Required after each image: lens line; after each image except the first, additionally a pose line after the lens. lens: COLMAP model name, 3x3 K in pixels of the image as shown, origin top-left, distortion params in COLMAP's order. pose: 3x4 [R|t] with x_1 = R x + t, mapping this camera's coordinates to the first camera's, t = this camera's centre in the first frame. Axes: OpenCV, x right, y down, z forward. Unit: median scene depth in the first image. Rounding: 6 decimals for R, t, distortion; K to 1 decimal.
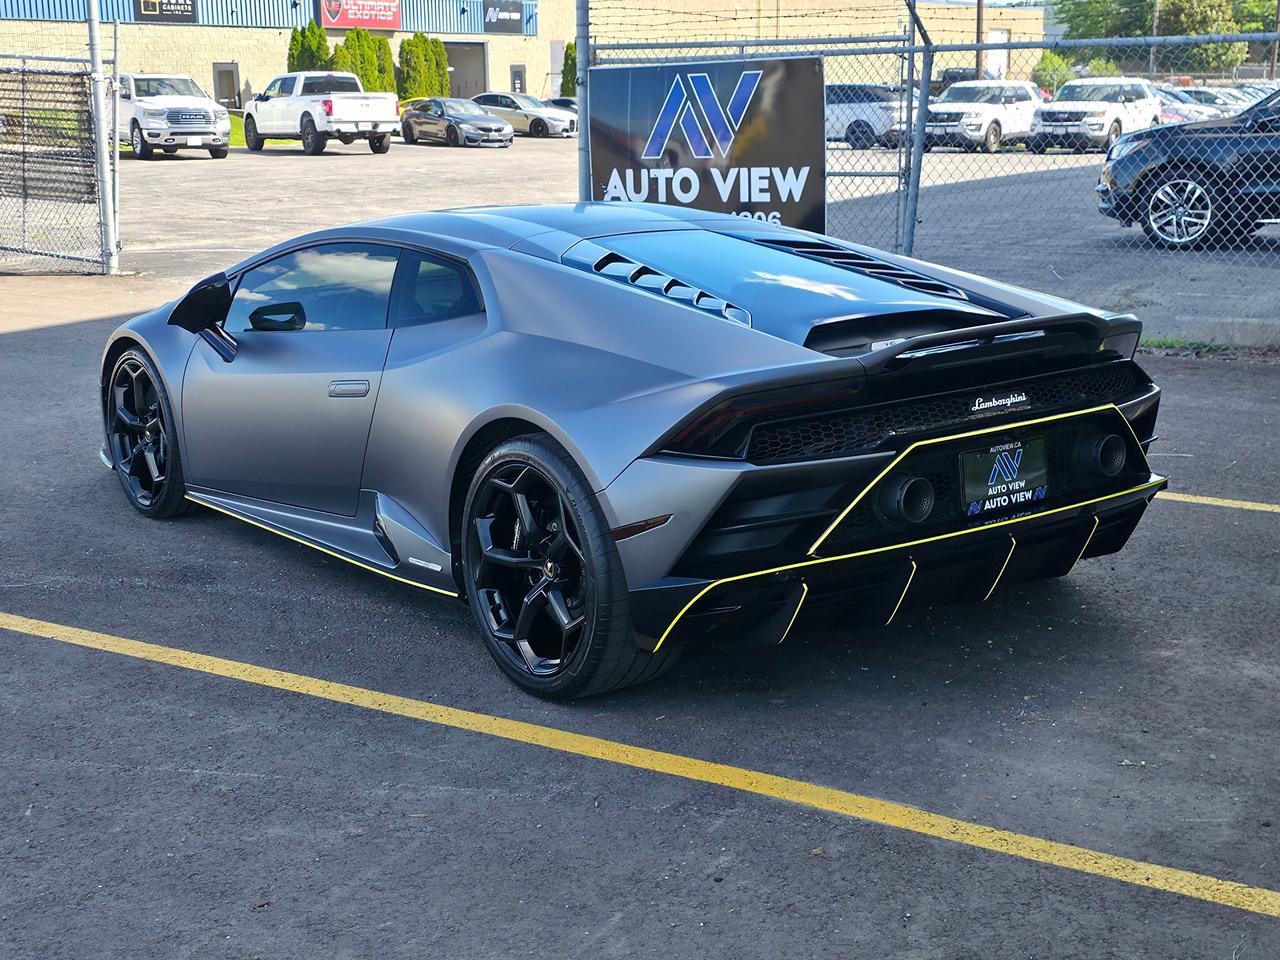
lens RADIAL K [[1688.5, 0, 637.6], [0, 1688.5, 516.1], [0, 0, 1]] dist [0.150096, -0.412221]
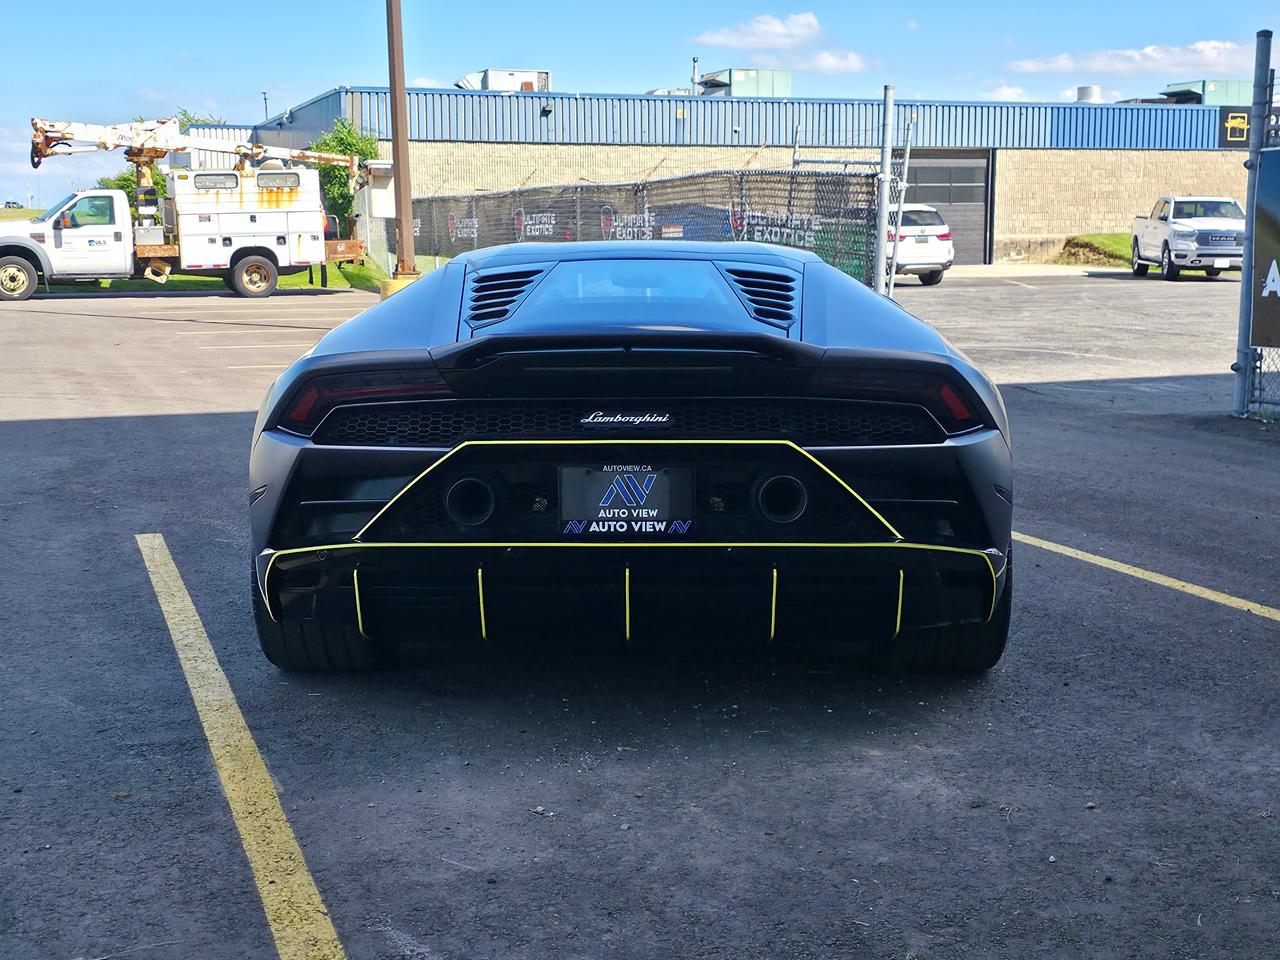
lens RADIAL K [[1705.7, 0, 618.1], [0, 1705.7, 477.3], [0, 0, 1]] dist [0.155810, -0.448818]
pose [[0.785563, 0.101753, -0.610359, 0.669056], [-0.161948, 0.985814, -0.044090, 0.004842], [0.597214, 0.133482, 0.790897, 0.232066]]
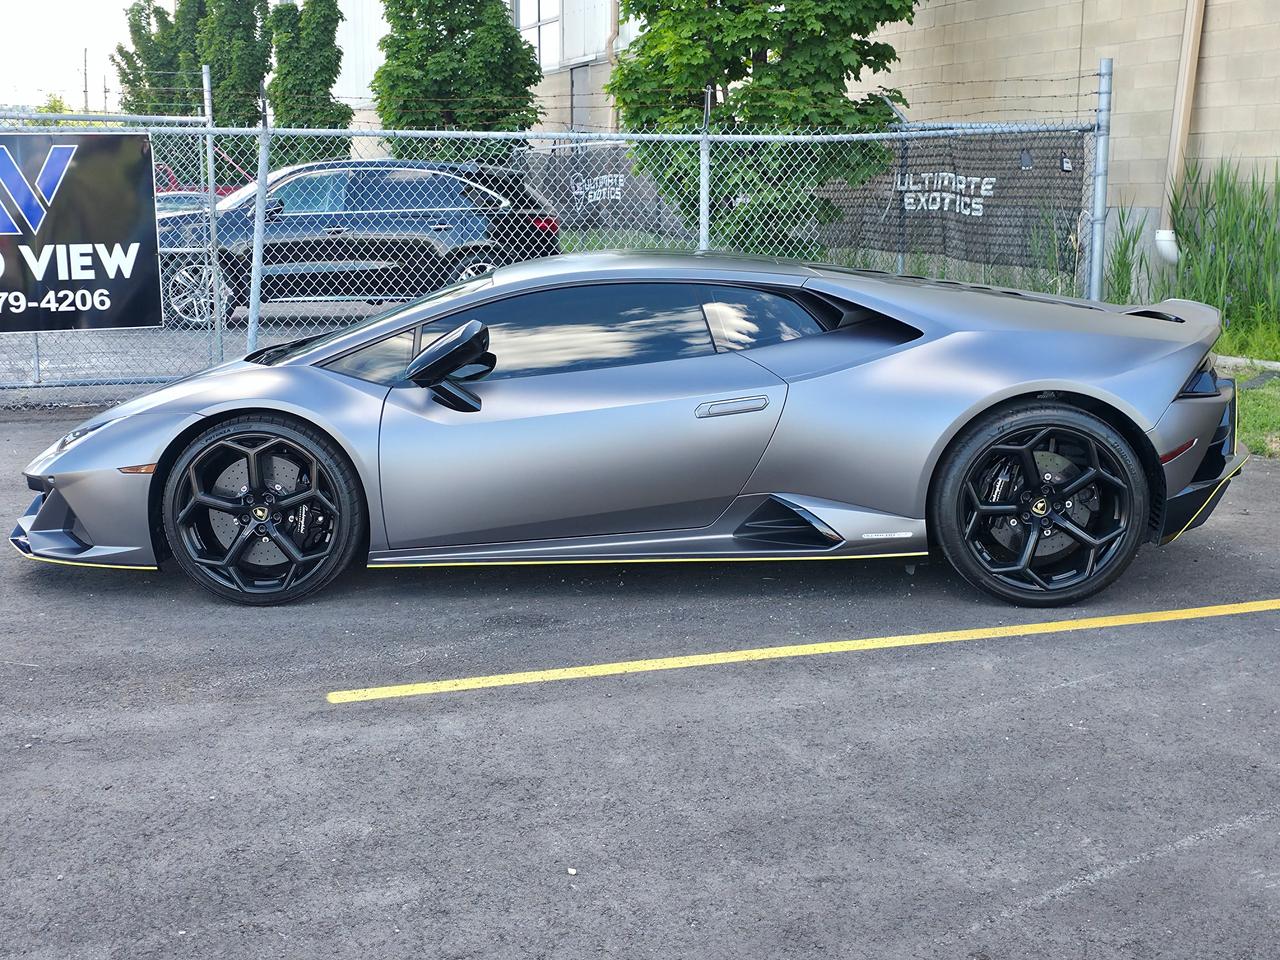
lens RADIAL K [[1722.8, 0, 640.0], [0, 1722.8, 480.0], [0, 0, 1]] dist [0.129098, -0.080432]
pose [[0.630085, -0.112812, 0.768288, -1.129900], [0.177342, 0.984149, -0.000933, -0.038651], [-0.756005, 0.136838, 0.640104, 0.332591]]
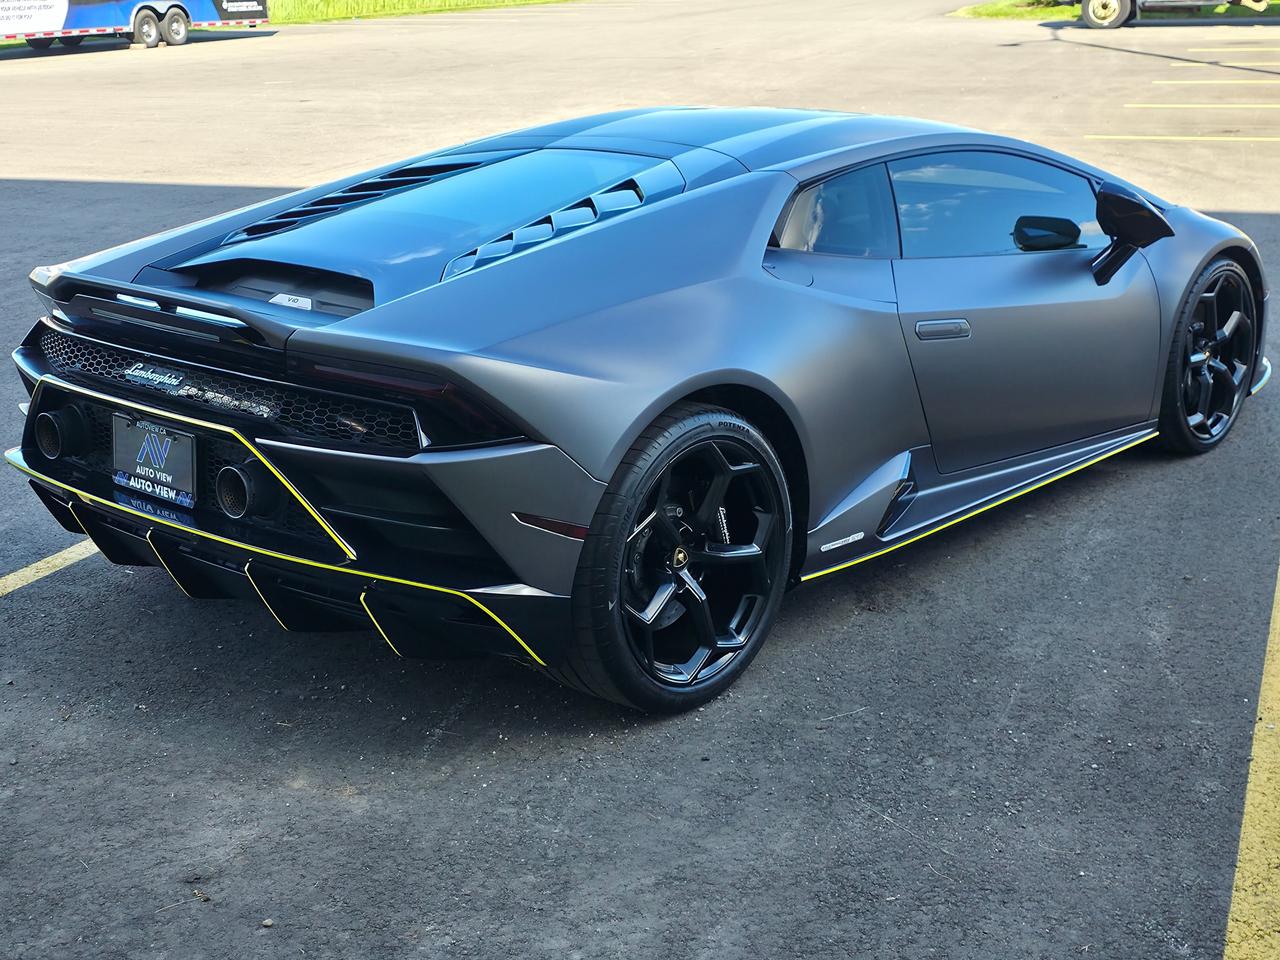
lens RADIAL K [[1688.5, 0, 637.6], [0, 1688.5, 516.1], [0, 0, 1]] dist [0.150096, -0.412221]
pose [[0.198524, 0.326830, -0.923997, 0.940504], [-0.227698, 0.932347, 0.280862, -0.259943], [0.953280, 0.154634, 0.259511, 0.878187]]
